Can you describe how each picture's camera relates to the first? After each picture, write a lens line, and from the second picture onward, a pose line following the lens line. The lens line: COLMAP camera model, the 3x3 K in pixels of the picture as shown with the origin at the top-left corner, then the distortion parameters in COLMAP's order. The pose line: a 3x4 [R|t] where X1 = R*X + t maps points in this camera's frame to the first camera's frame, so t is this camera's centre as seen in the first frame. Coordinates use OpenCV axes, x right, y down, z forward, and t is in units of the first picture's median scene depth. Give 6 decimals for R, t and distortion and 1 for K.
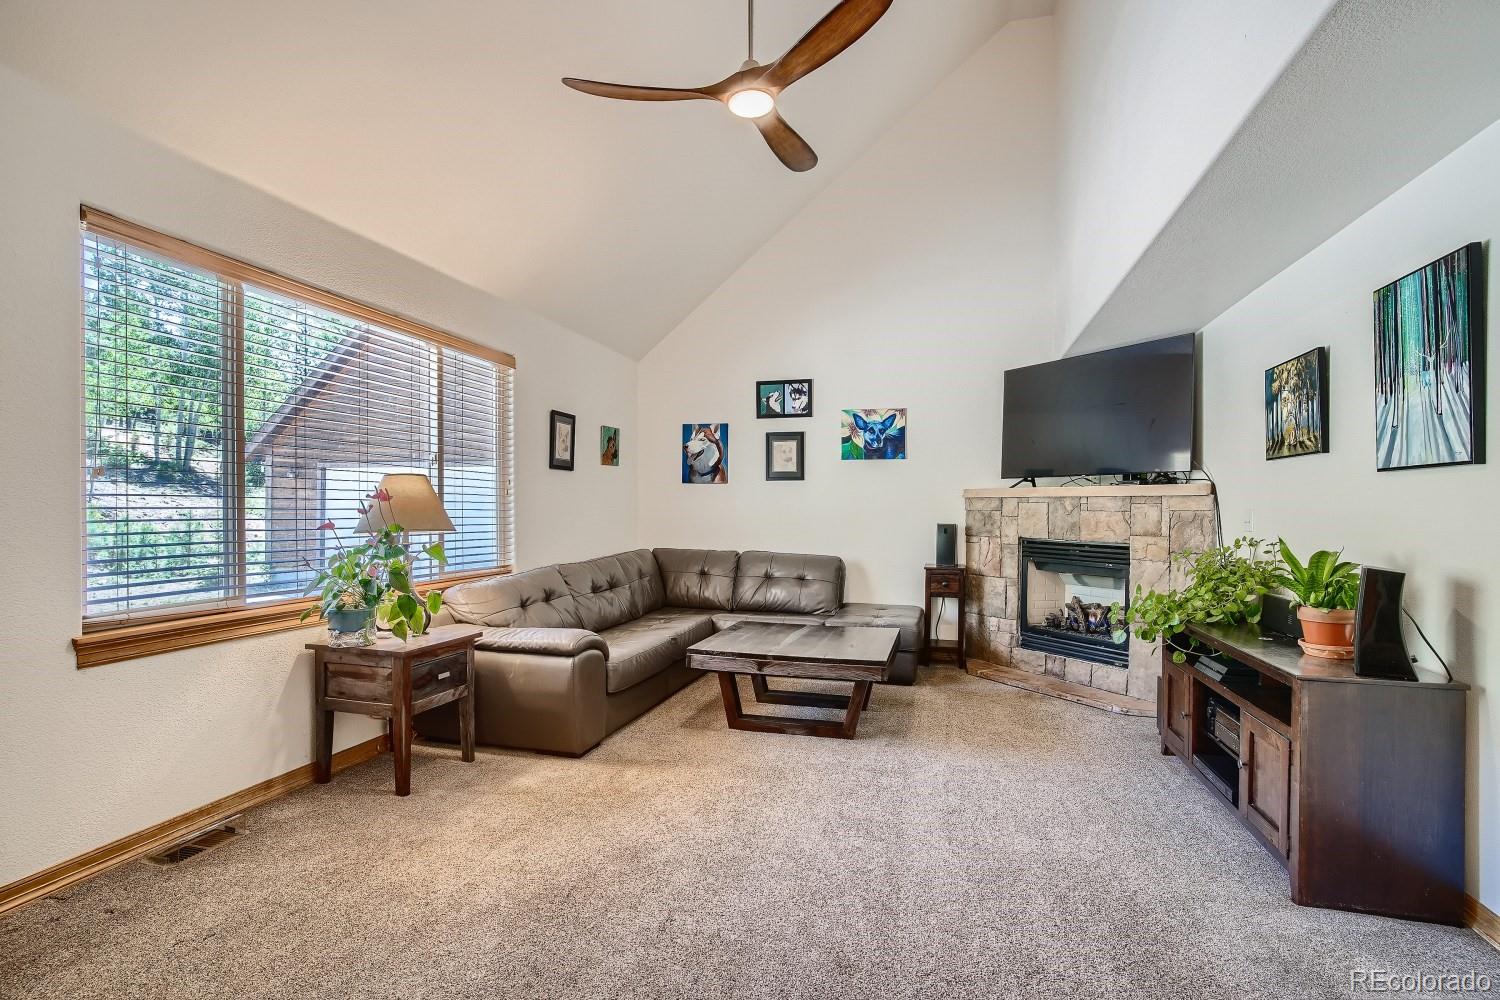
lens RADIAL K [[733.9, 0, 750.0], [0, 733.9, 500.0], [0, 0, 1]] dist [-0.042642, 0.022438]
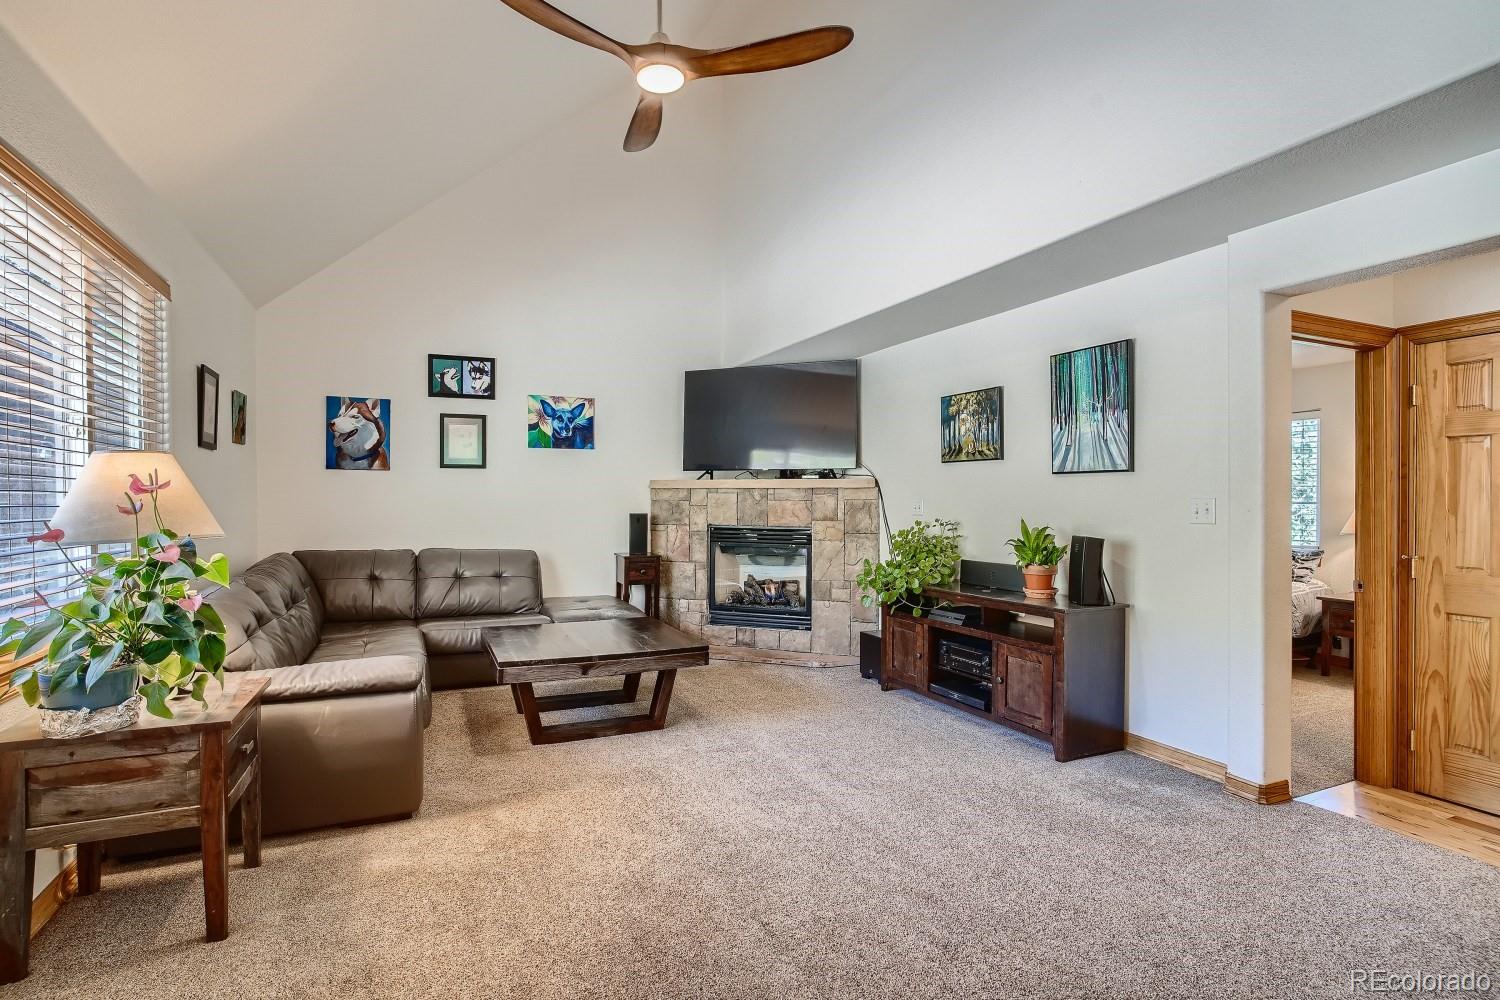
lens RADIAL K [[739.3, 0, 749.5], [0, 739.3, 491.1], [0, 0, 1]] dist [-0.042374, 0.027117]
pose [[0.770551, 0.000758, 0.637378, -0.301186], [-0.003145, 0.999992, 0.002613, -0.002659], [-0.637370, -0.004018, 0.770547, 0.102507]]
